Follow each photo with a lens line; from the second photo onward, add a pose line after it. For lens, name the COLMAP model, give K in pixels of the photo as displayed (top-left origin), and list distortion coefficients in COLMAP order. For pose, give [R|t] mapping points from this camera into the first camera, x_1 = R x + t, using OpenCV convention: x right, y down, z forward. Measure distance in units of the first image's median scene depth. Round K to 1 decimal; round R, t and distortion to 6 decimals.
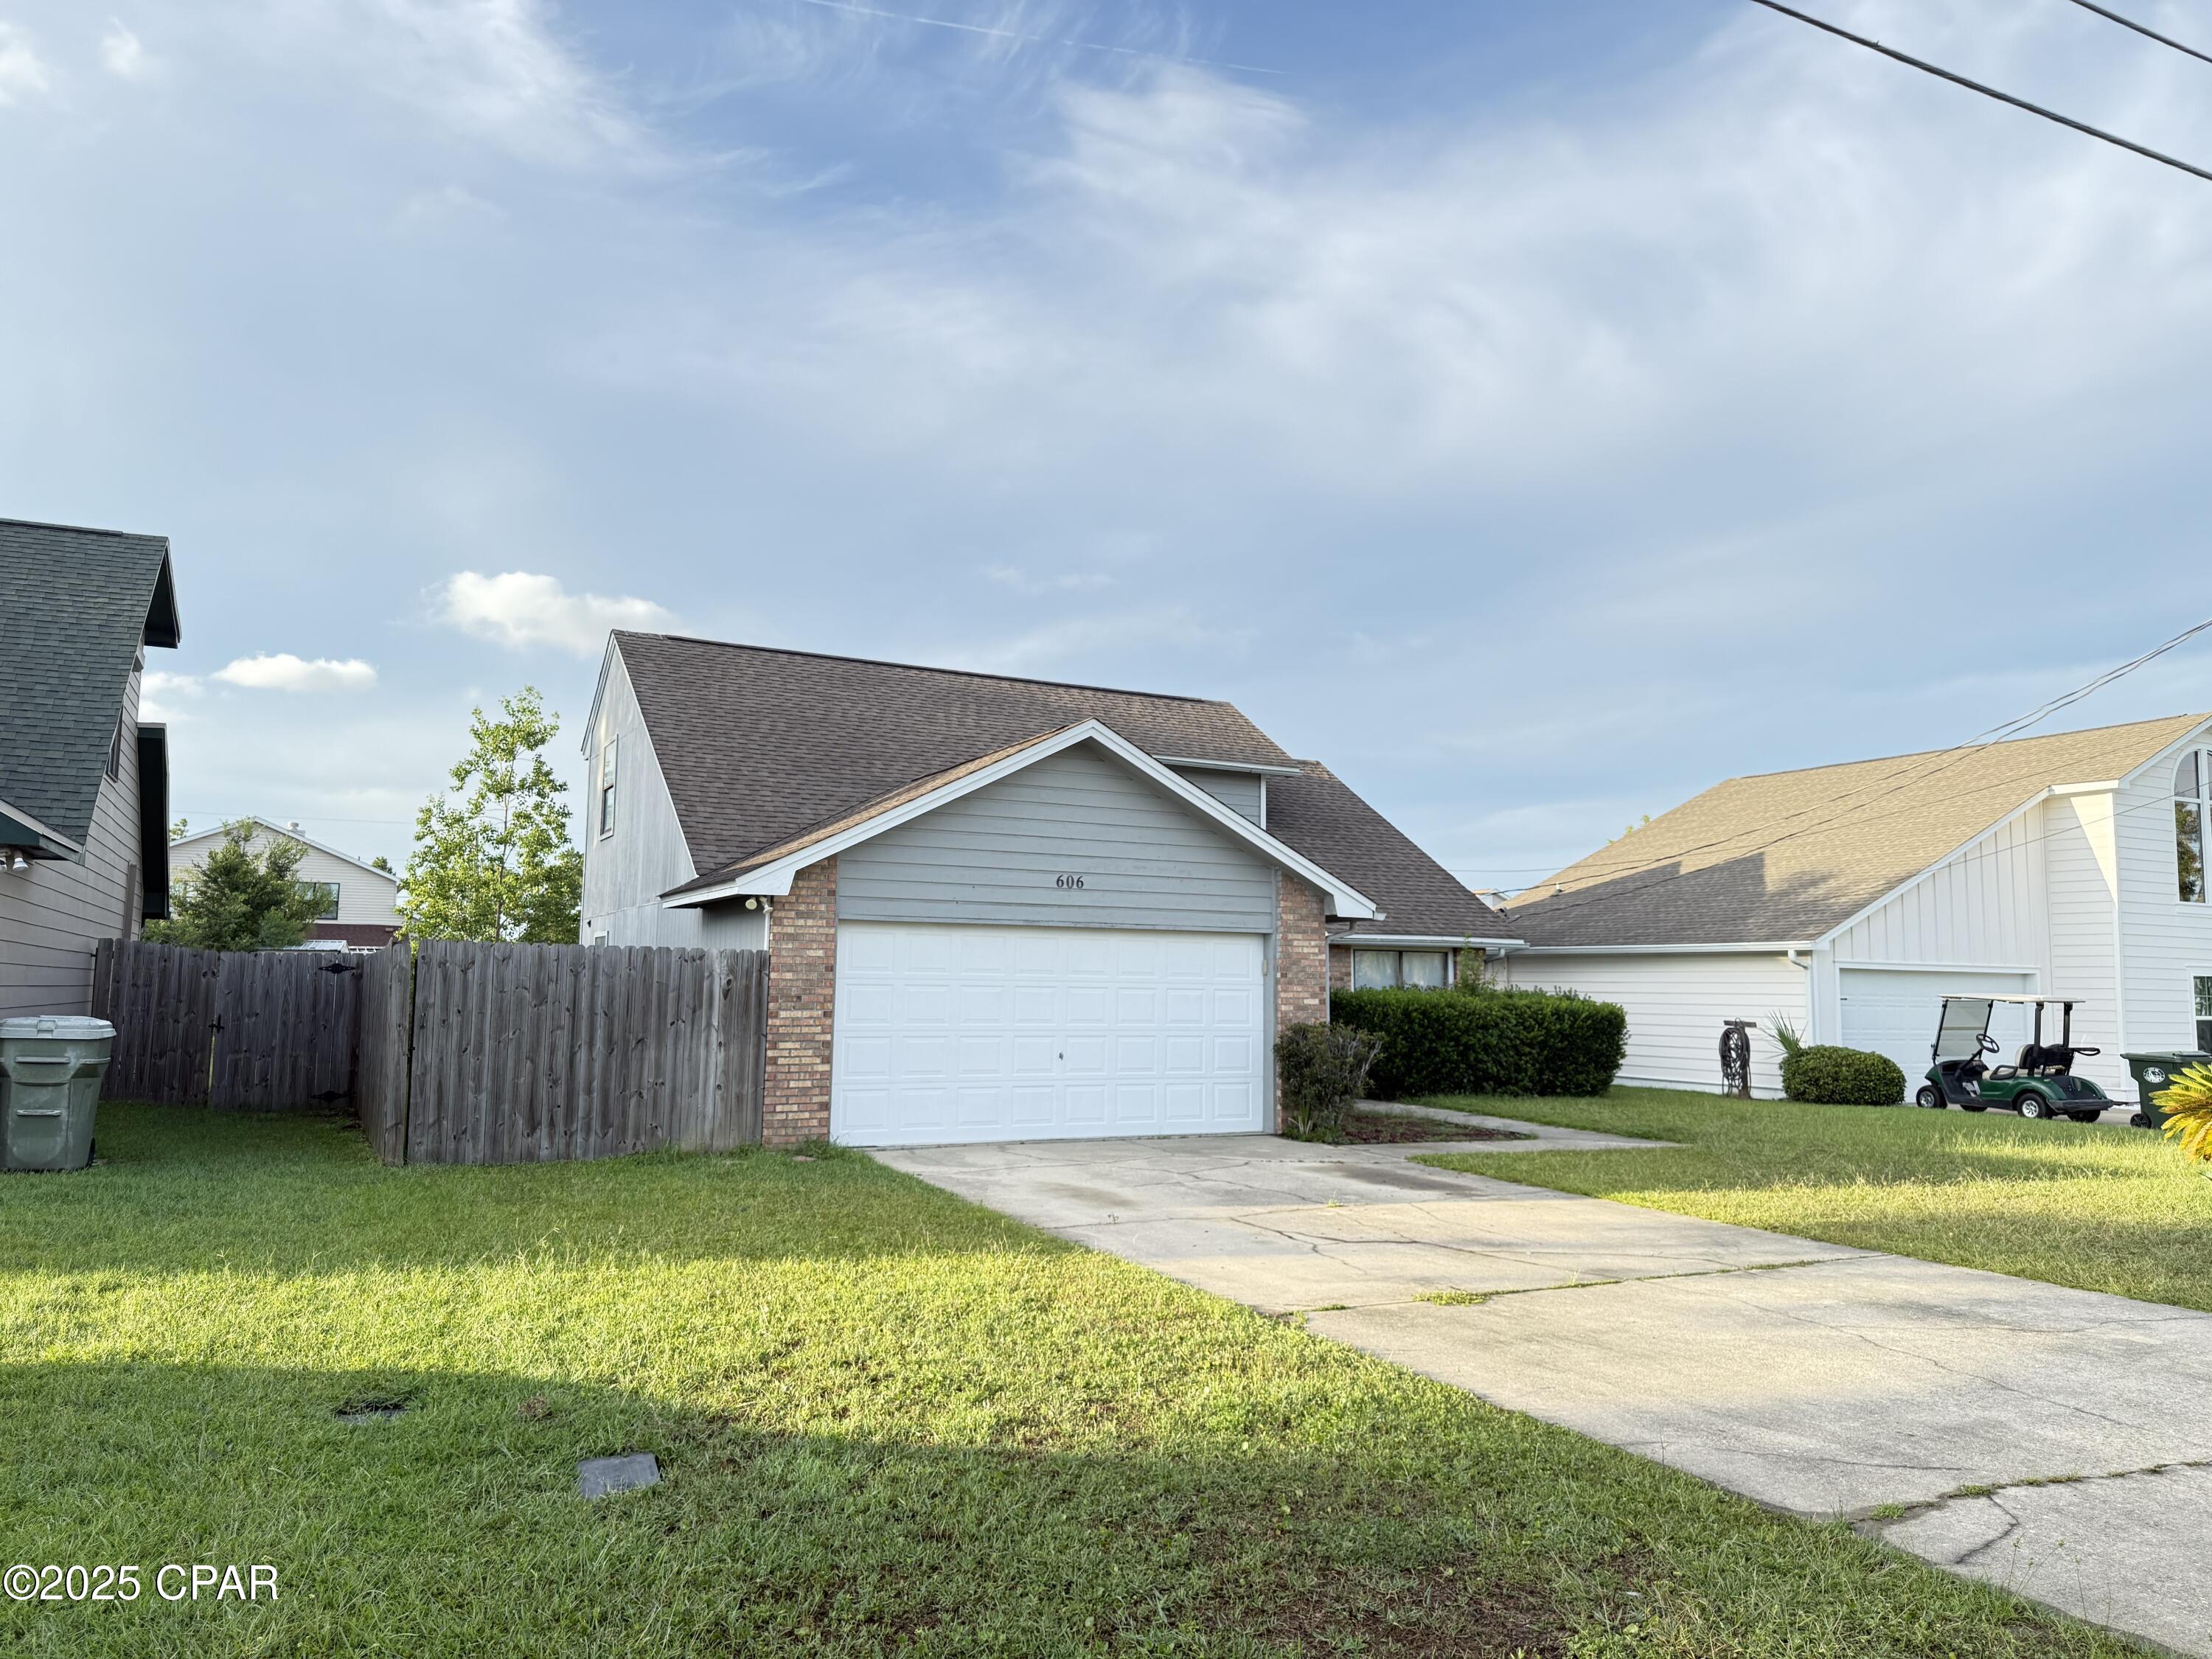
lens RADIAL K [[1543.9, 0, 1127.4], [0, 1543.9, 775.0], [0, 0, 1]] dist [0.061044, -0.095888]
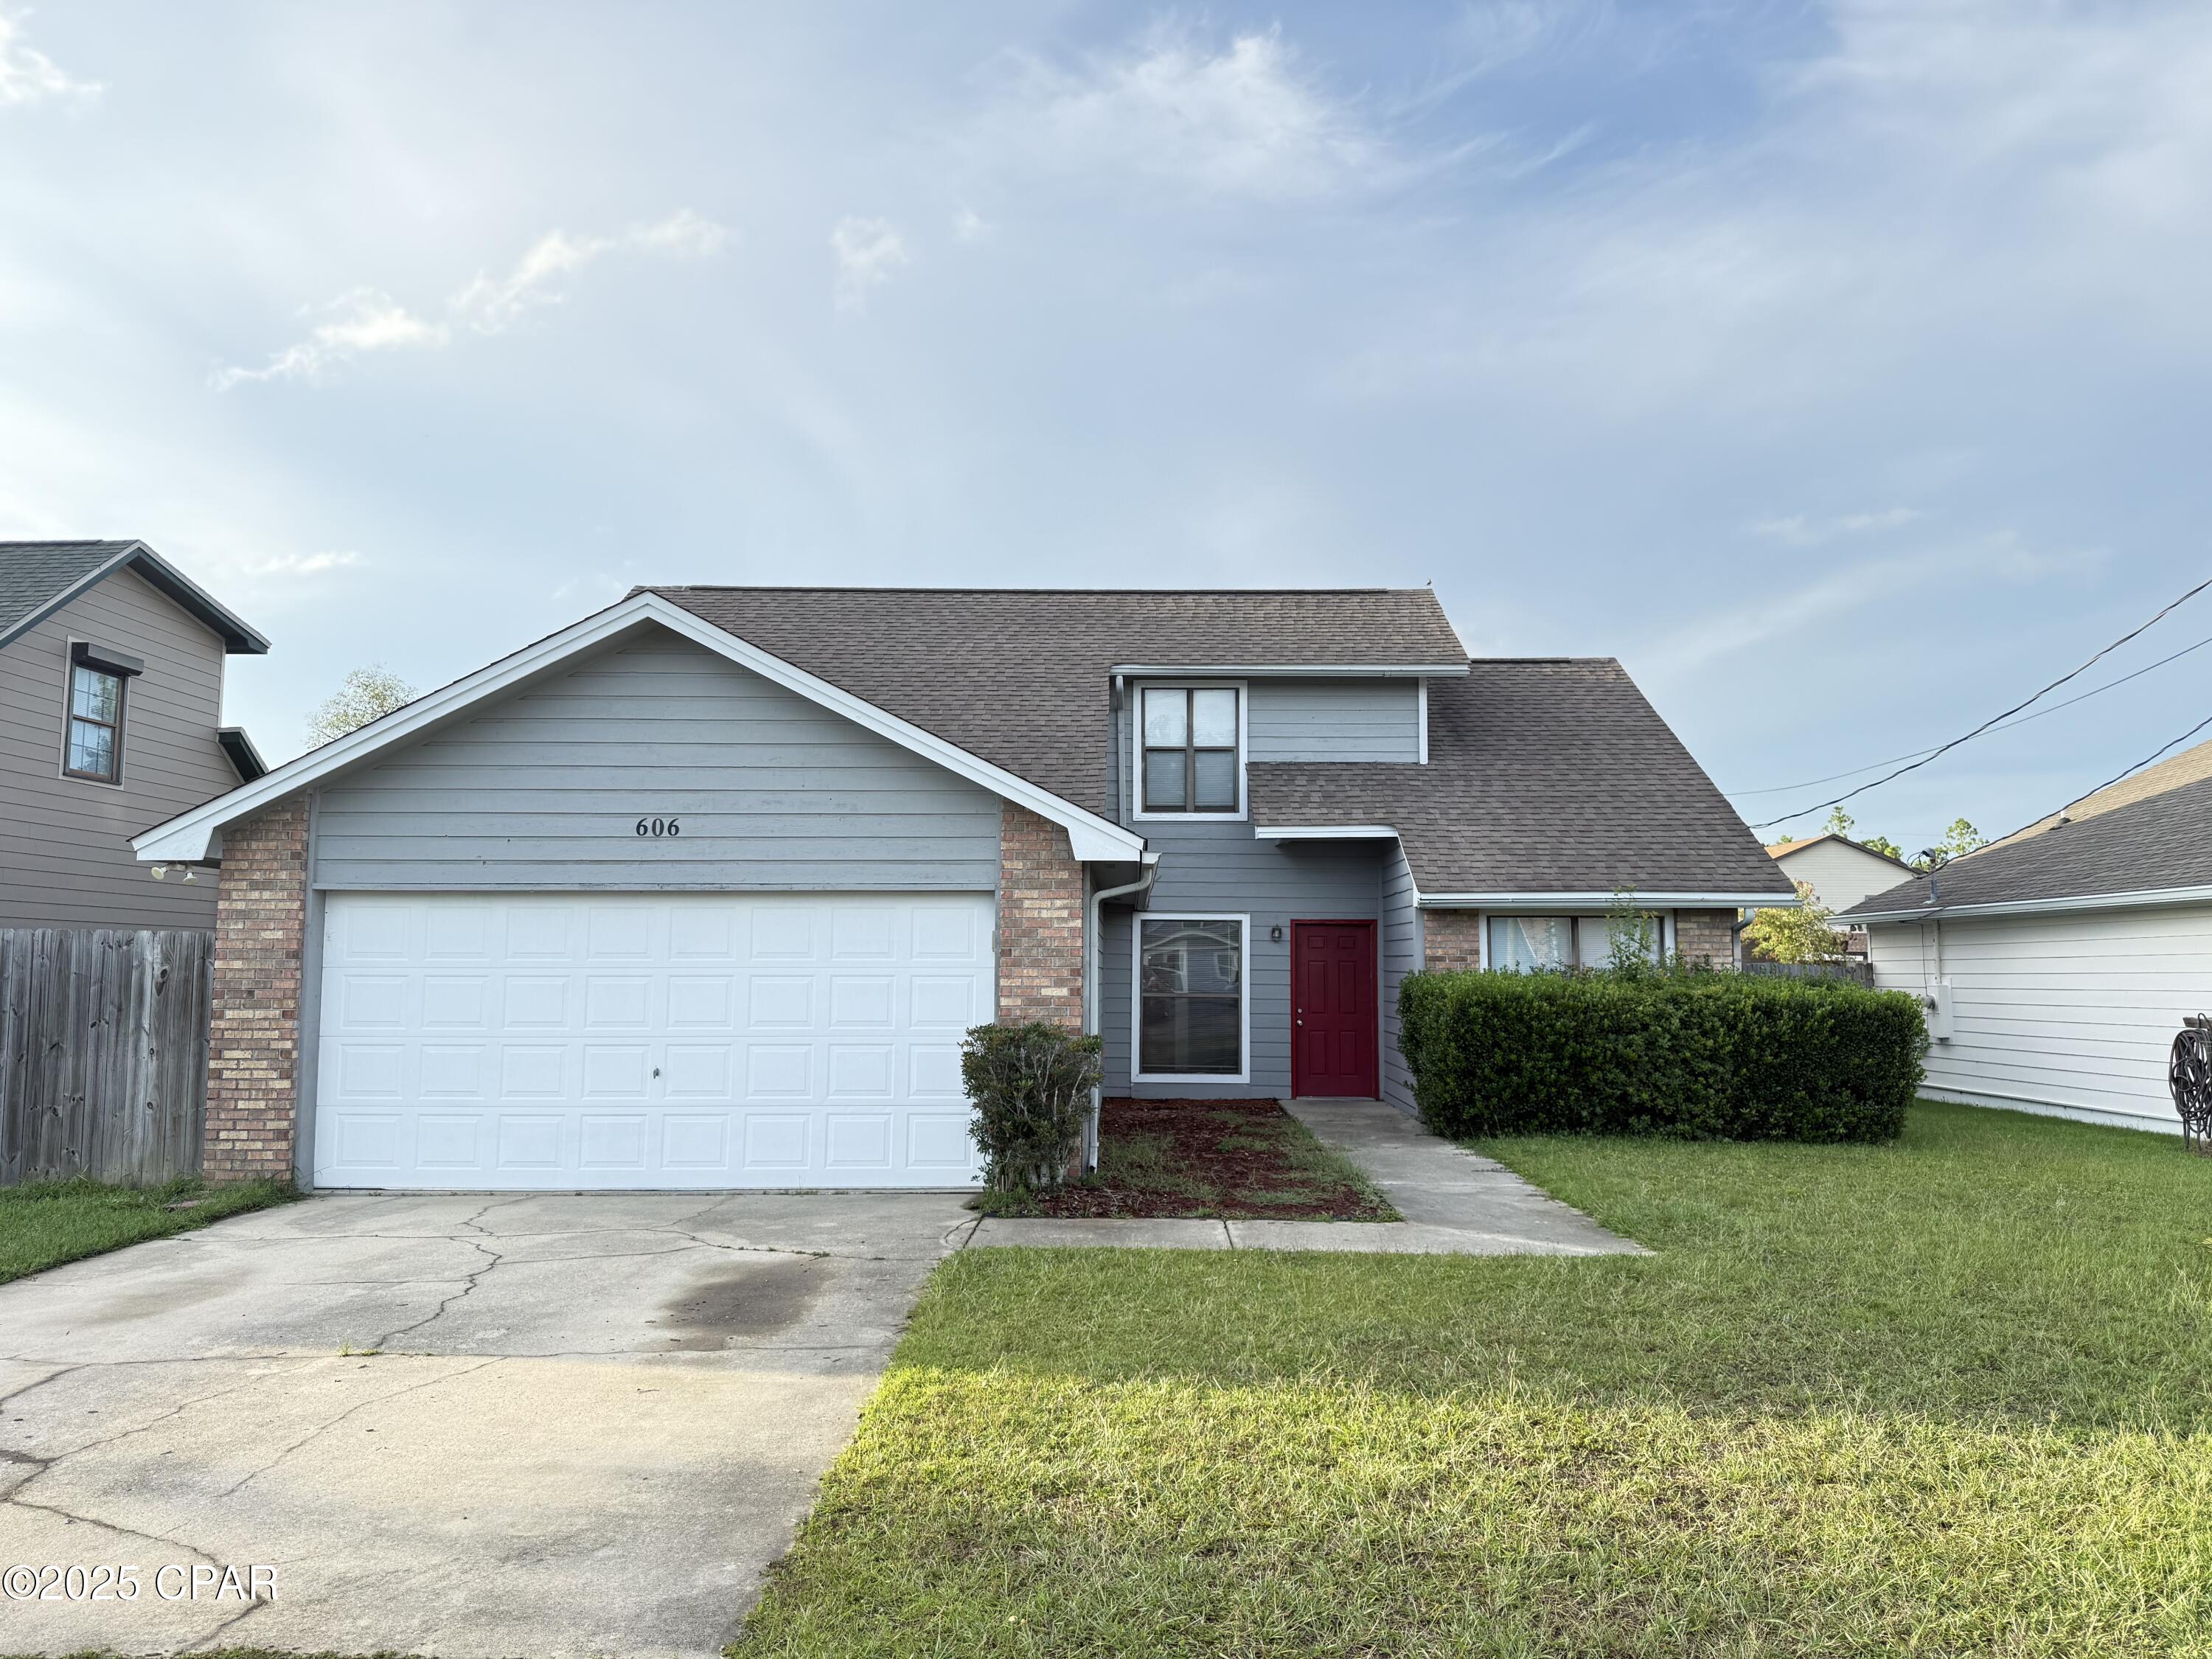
lens RADIAL K [[1543.9, 0, 1194.0], [0, 1543.9, 797.4], [0, 0, 1]] dist [0.061044, -0.095888]
pose [[0.884441, -0.064949, -0.462109, 0.505104], [0.073376, 0.997304, 0.000265, 0.072633], [0.460846, -0.034142, 0.886823, 0.477571]]
